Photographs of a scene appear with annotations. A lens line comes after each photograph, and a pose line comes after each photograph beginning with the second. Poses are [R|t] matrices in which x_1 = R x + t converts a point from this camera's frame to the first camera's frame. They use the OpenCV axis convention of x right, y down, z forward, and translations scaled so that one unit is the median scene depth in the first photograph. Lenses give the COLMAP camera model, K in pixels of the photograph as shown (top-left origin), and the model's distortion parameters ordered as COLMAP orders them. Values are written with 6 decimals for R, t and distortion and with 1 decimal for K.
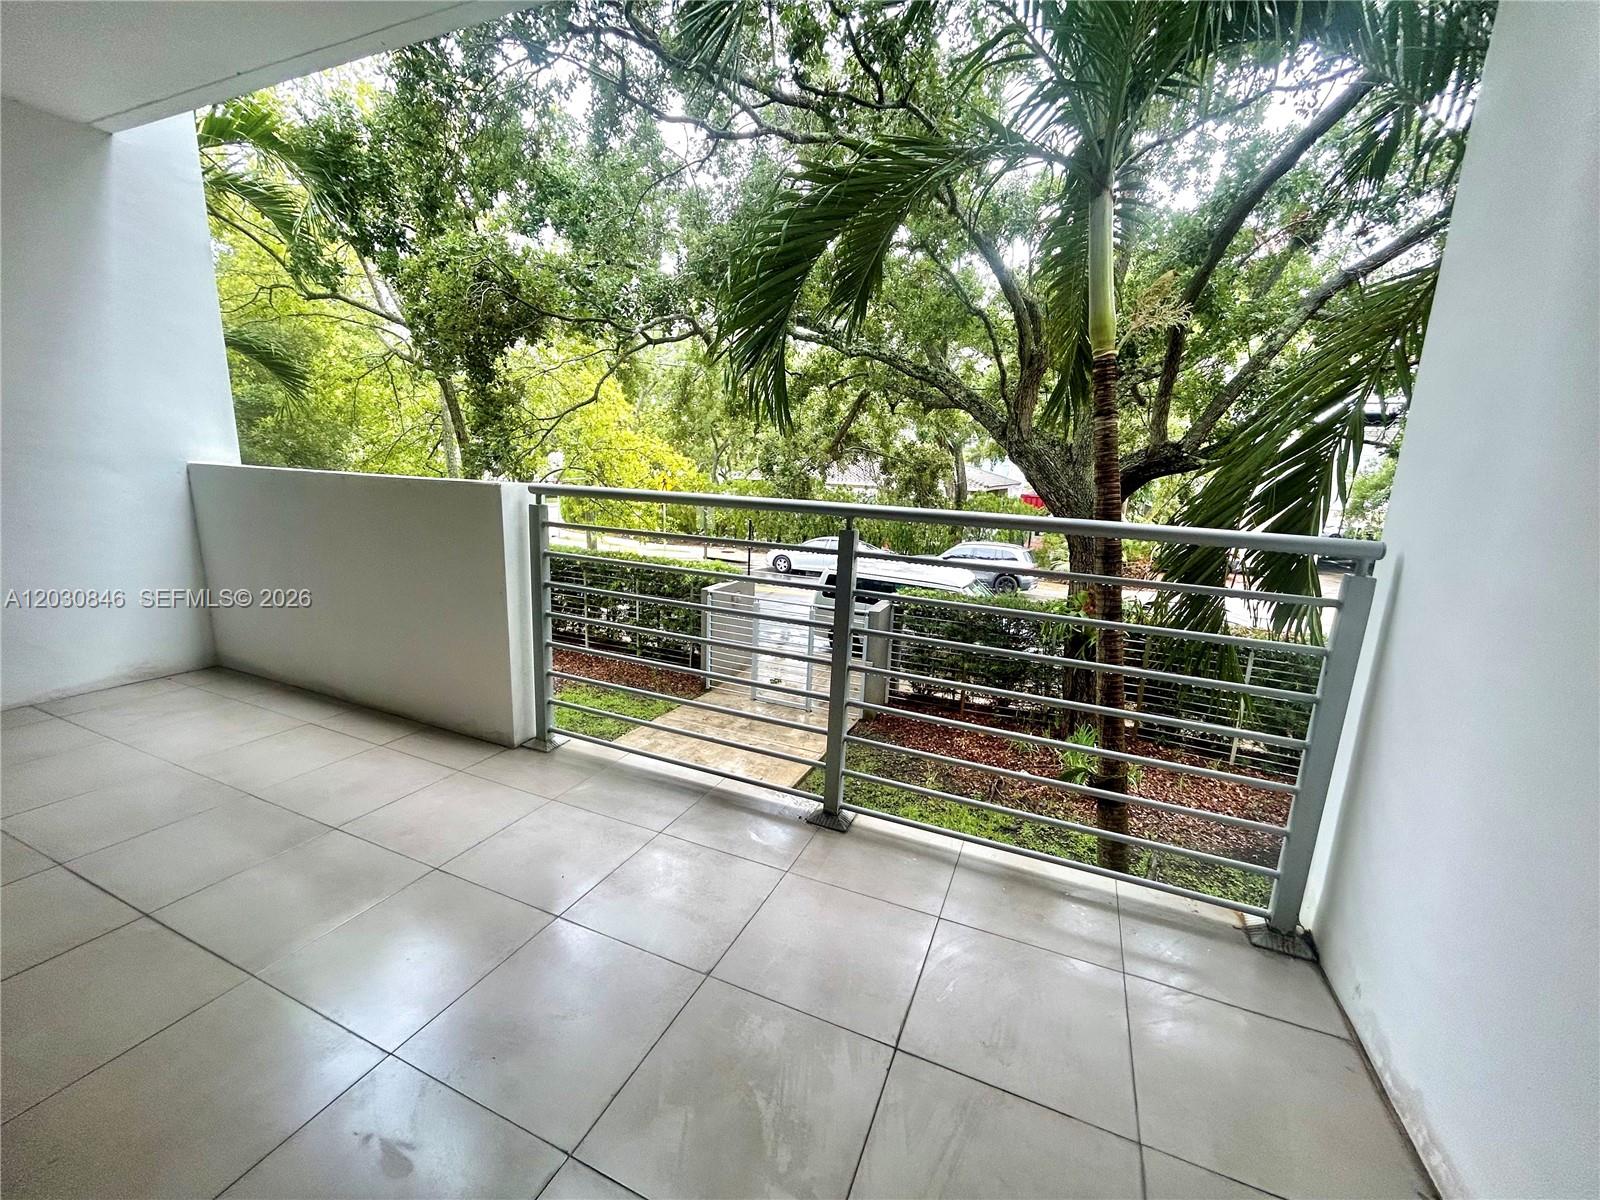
lens RADIAL K [[646.3, 0, 800.0], [0, 646.3, 600.0], [0, 0, 1]] dist [-0.002846, -0.000297]
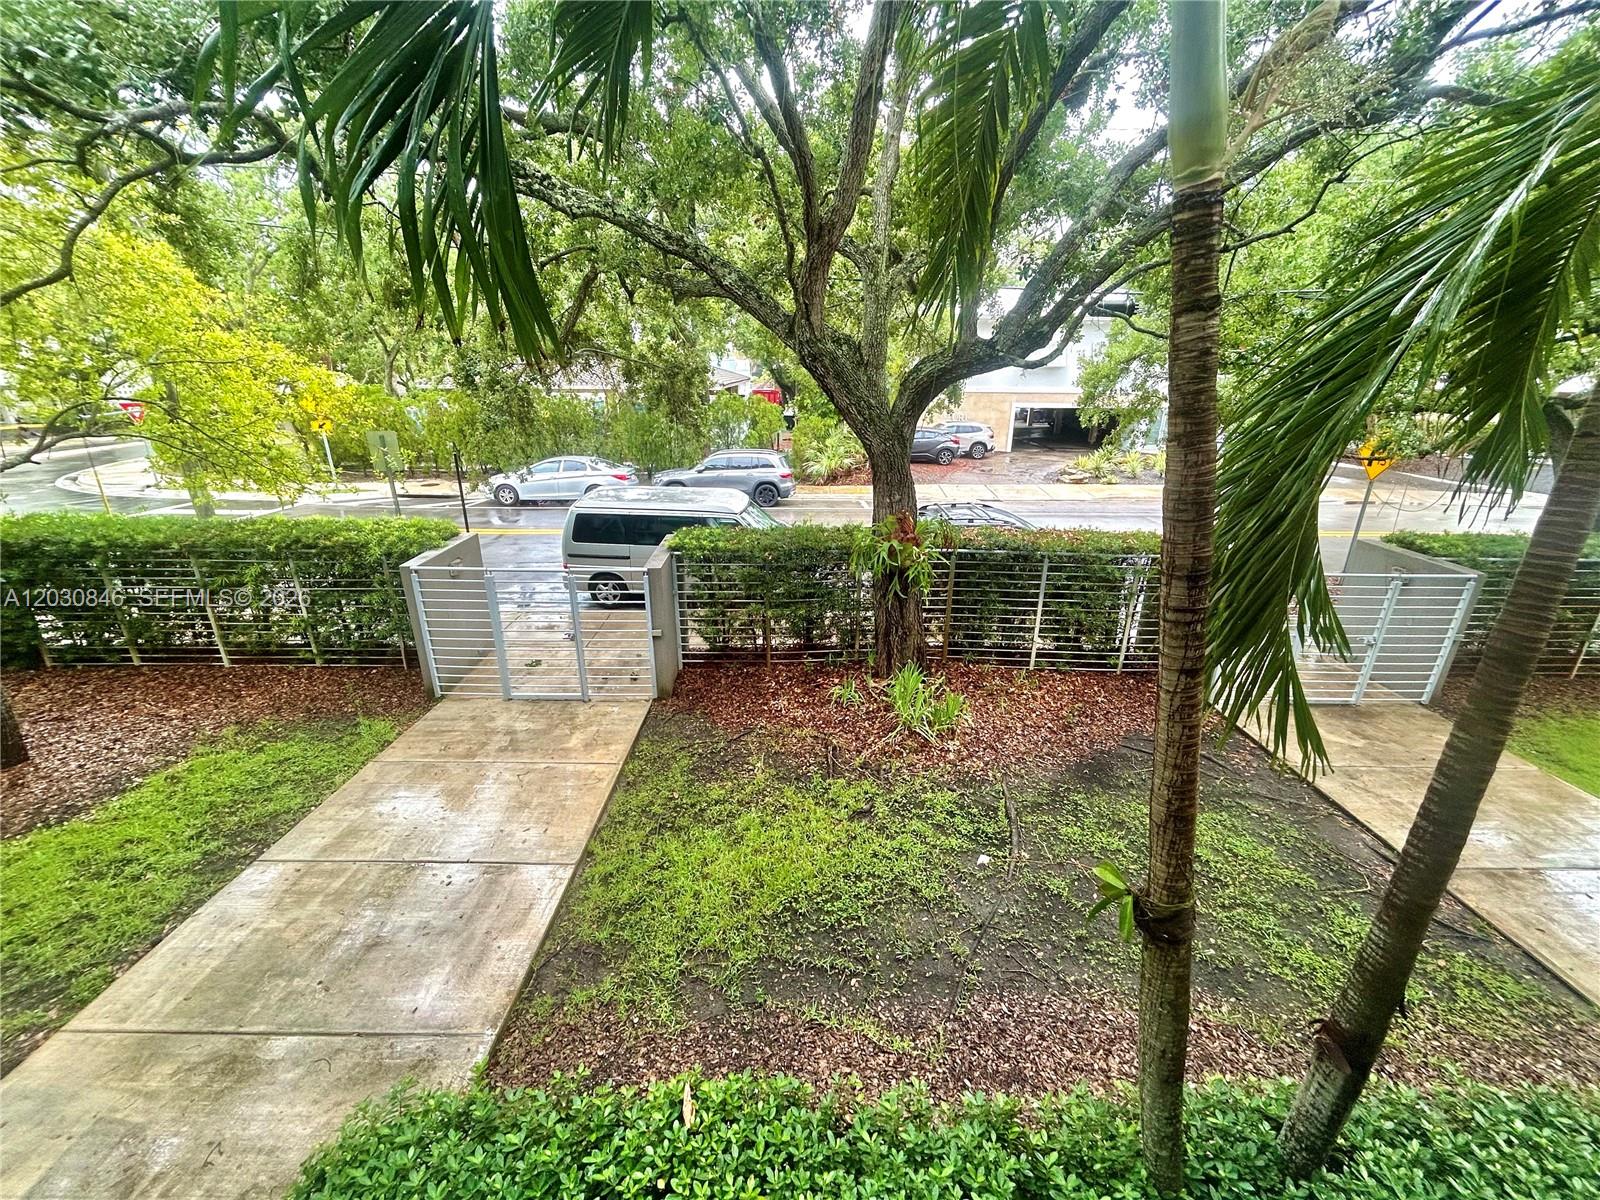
lens RADIAL K [[646.3, 0, 800.0], [0, 646.3, 600.0], [0, 0, 1]] dist [-0.002846, -0.000297]
pose [[0.916793, -0.165444, 0.363481, -0.012236], [0.109342, 0.979362, 0.169984, -0.047224], [-0.384102, -0.116096, 0.915962, 0.162827]]
